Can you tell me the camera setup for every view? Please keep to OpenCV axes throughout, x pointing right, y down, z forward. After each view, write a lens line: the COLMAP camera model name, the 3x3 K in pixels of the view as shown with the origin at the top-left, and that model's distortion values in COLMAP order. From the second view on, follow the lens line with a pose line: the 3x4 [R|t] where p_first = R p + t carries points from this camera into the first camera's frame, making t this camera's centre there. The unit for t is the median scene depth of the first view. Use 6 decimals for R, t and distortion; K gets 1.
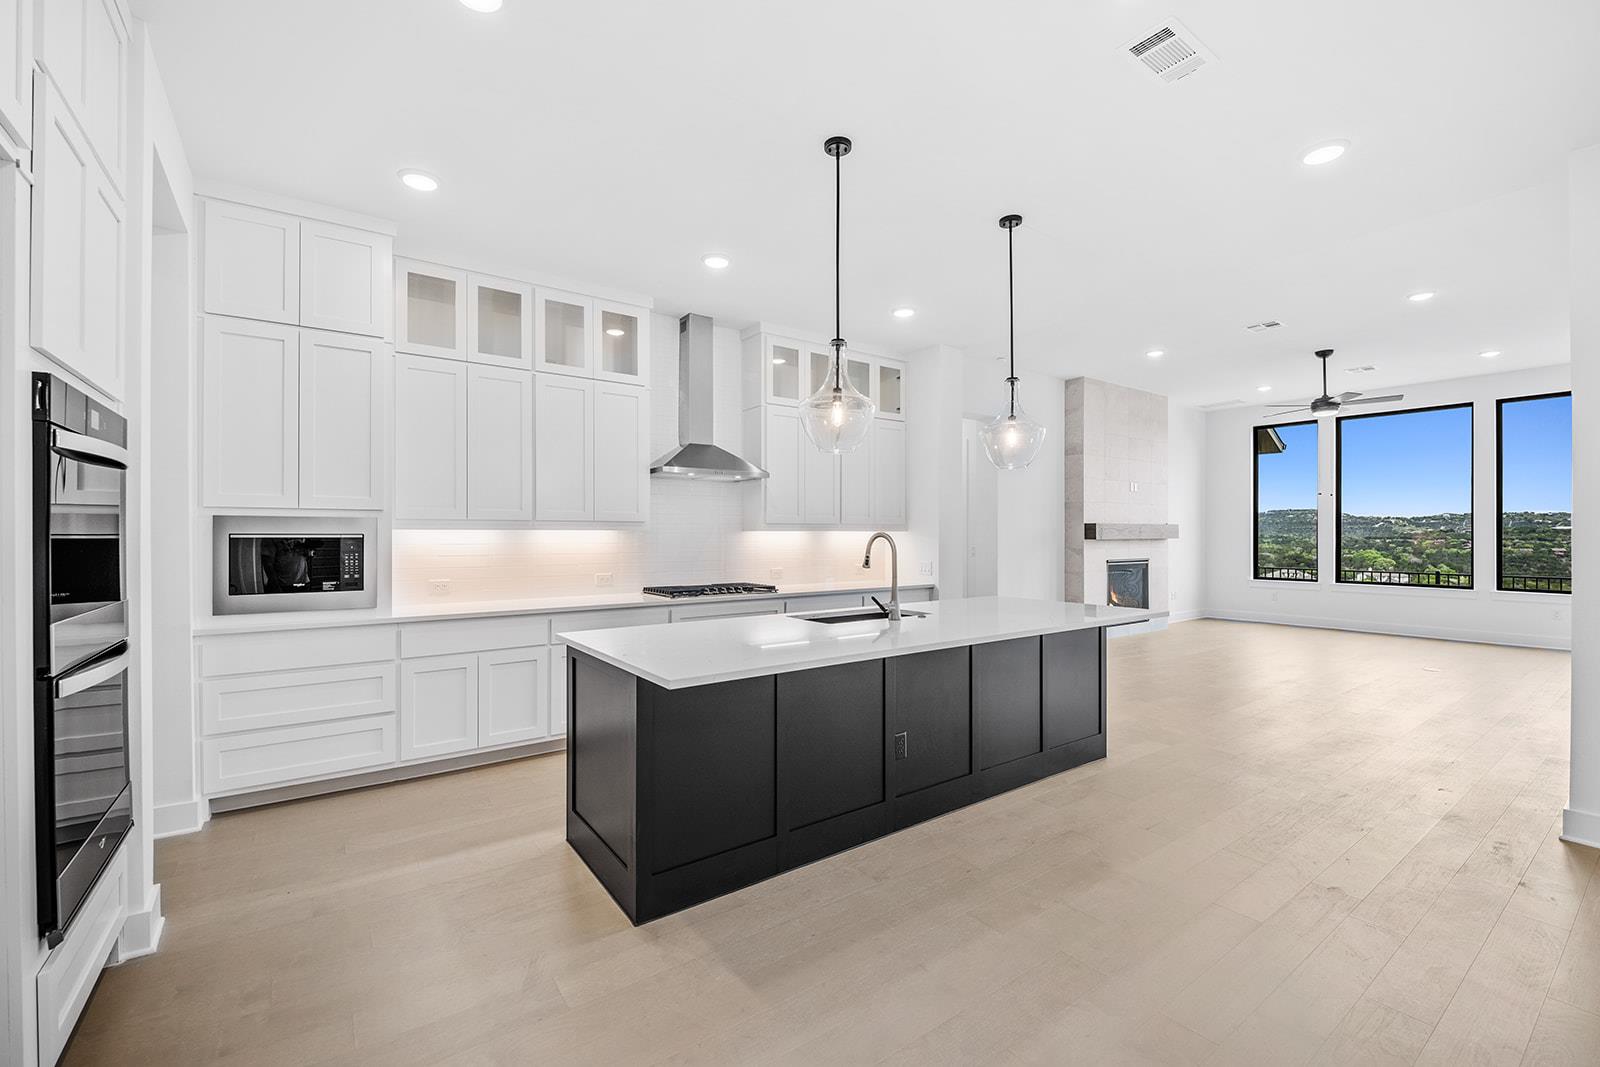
lens RADIAL K [[674.5, 0, 791.6], [0, 674.5, 538.5], [0, 0, 1]] dist [-0.032172, -0.000066]
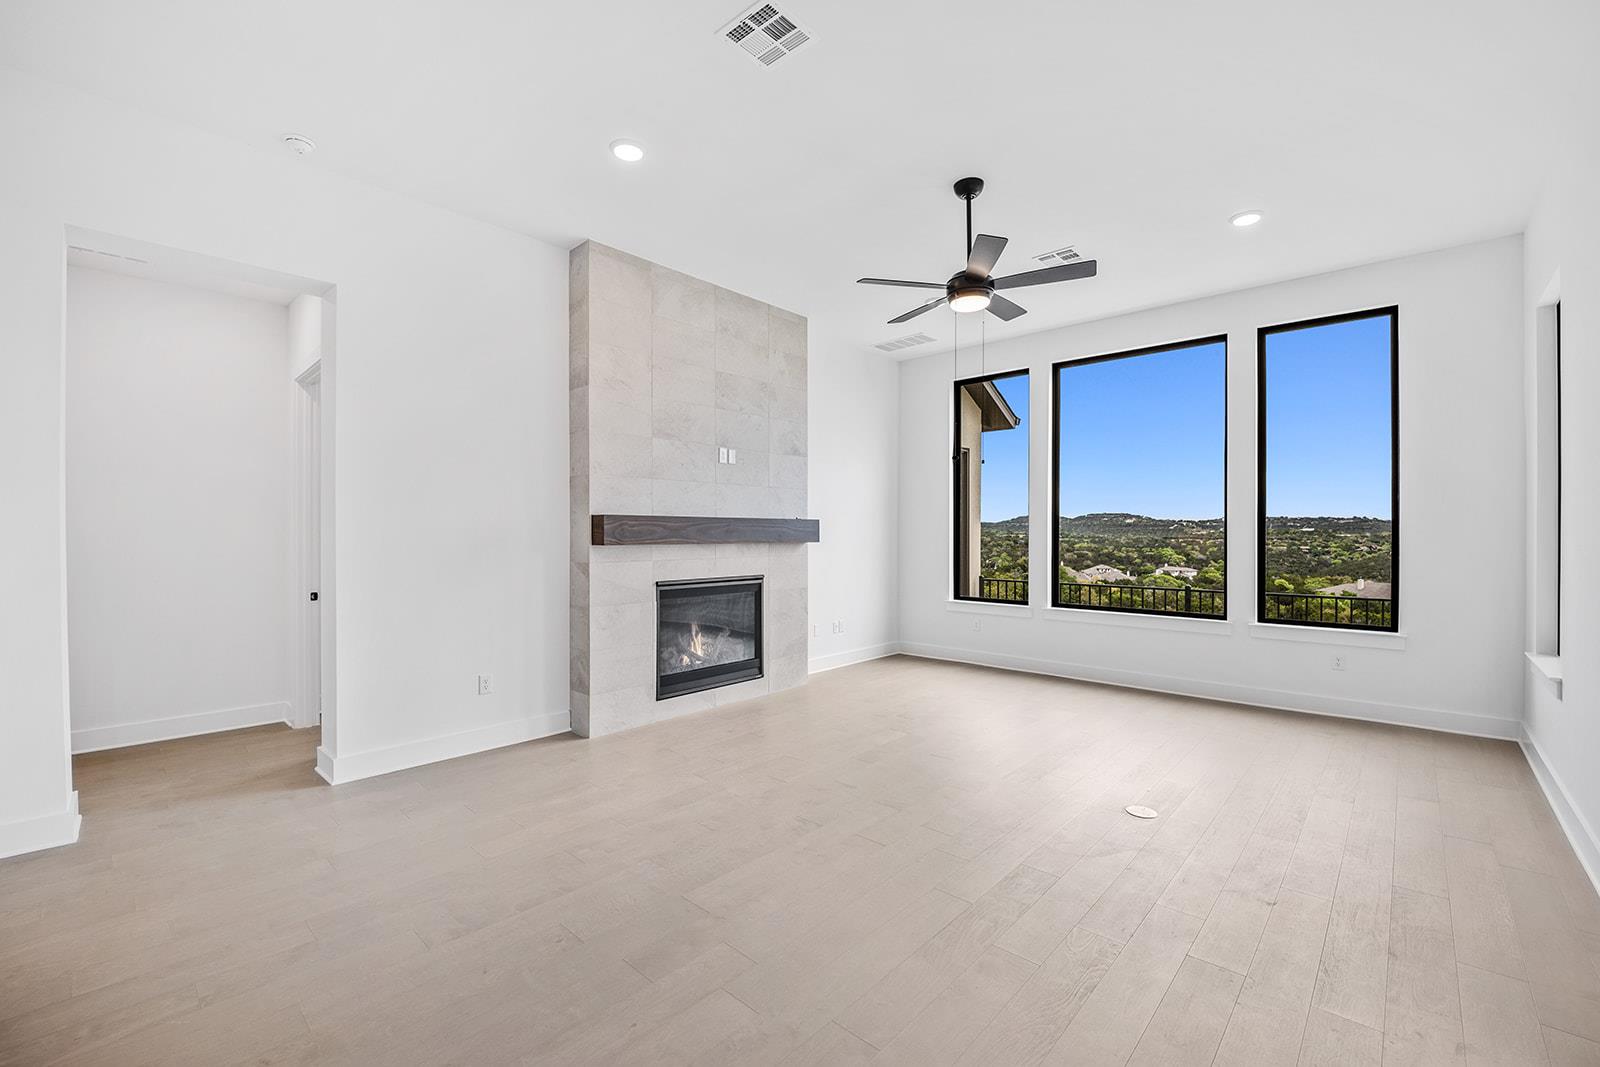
lens RADIAL K [[674.5, 0, 809.6], [0, 674.5, 538.0], [0, 0, 1]] dist [-0.032172, -0.000066]
pose [[0.973598, 0.000867, 0.228270, 0.444894], [-0.000864, 1.000000, -0.000113, -0.004196], [-0.228270, -0.000087, 0.973598, 0.406076]]
